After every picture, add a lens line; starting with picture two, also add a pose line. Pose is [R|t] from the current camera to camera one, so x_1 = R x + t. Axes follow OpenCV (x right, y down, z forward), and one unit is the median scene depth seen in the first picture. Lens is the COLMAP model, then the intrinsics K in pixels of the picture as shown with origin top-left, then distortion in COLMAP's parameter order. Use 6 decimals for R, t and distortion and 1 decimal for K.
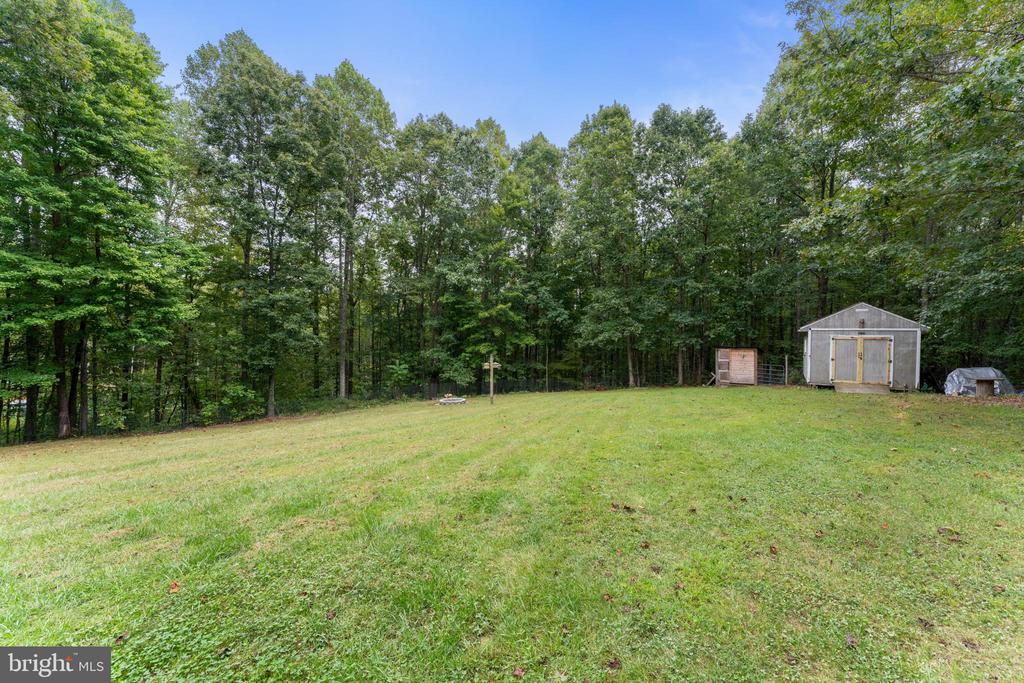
lens RADIAL K [[406.5, 0, 512.0], [0, 406.5, 341.5], [0, 0, 1]] dist [0.000202, -0.000005]
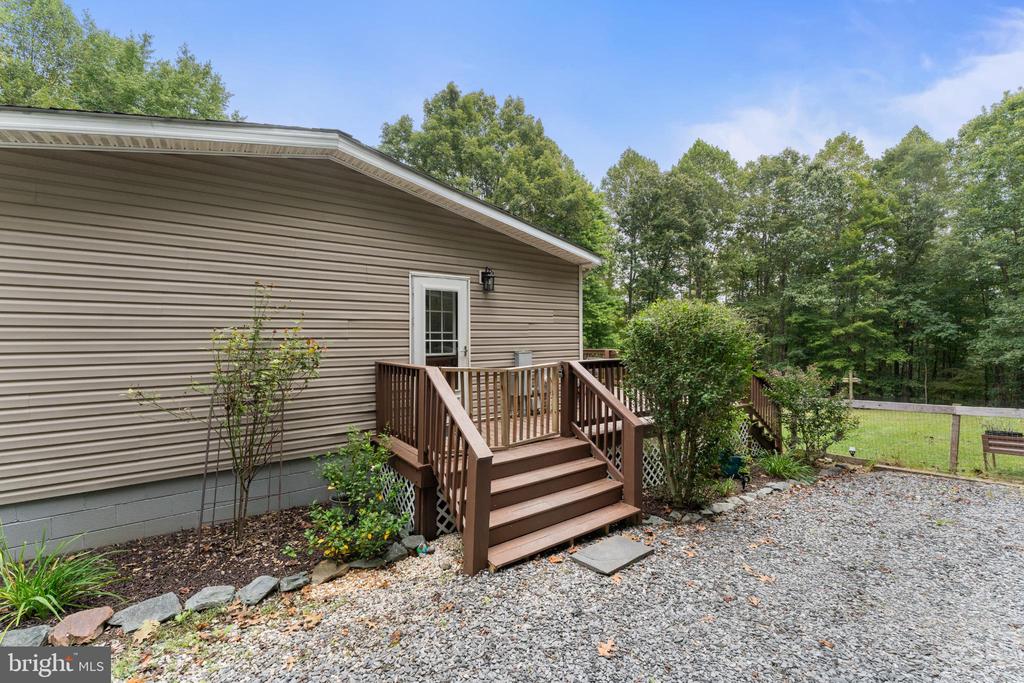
lens RADIAL K [[406.5, 0, 512.0], [0, 406.5, 341.5], [0, 0, 1]] dist [0.000202, -0.000005]
pose [[0.745716, -0.009128, -0.666202, 0.002530], [-0.005322, 0.999793, -0.019655, -0.016814], [0.666243, 0.018203, 0.745512, -0.382549]]
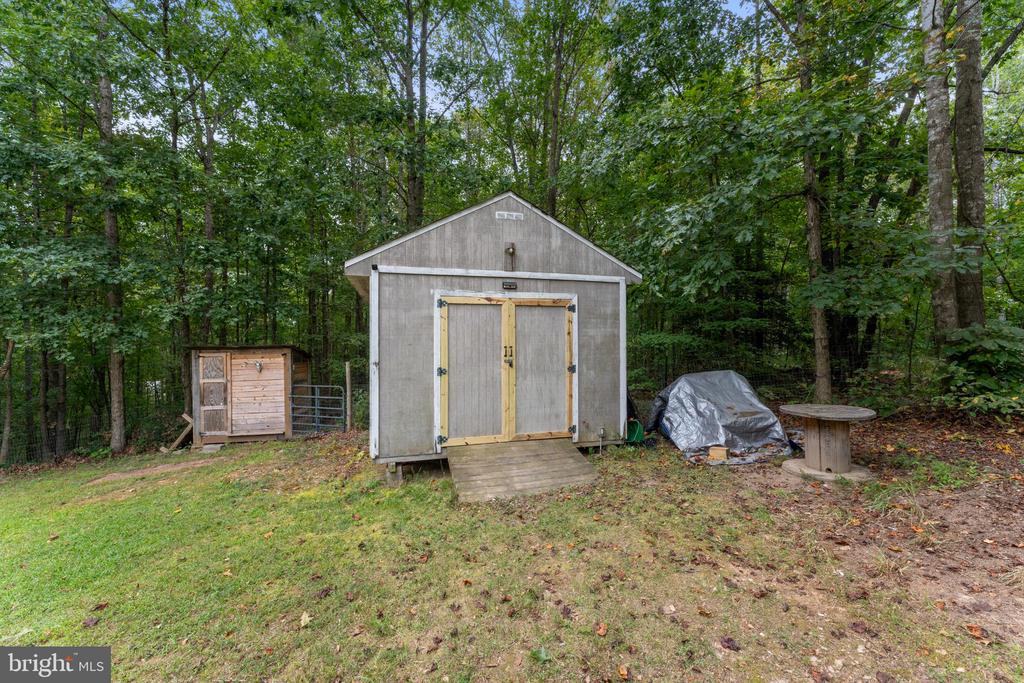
lens RADIAL K [[406.5, 0, 512.0], [0, 406.5, 341.5], [0, 0, 1]] dist [0.000202, -0.000005]
pose [[0.637073, -0.008955, 0.770751, 0.383090], [0.023566, 0.999691, -0.007864, 0.016681], [-0.770443, 0.023173, 0.637088, 0.498139]]
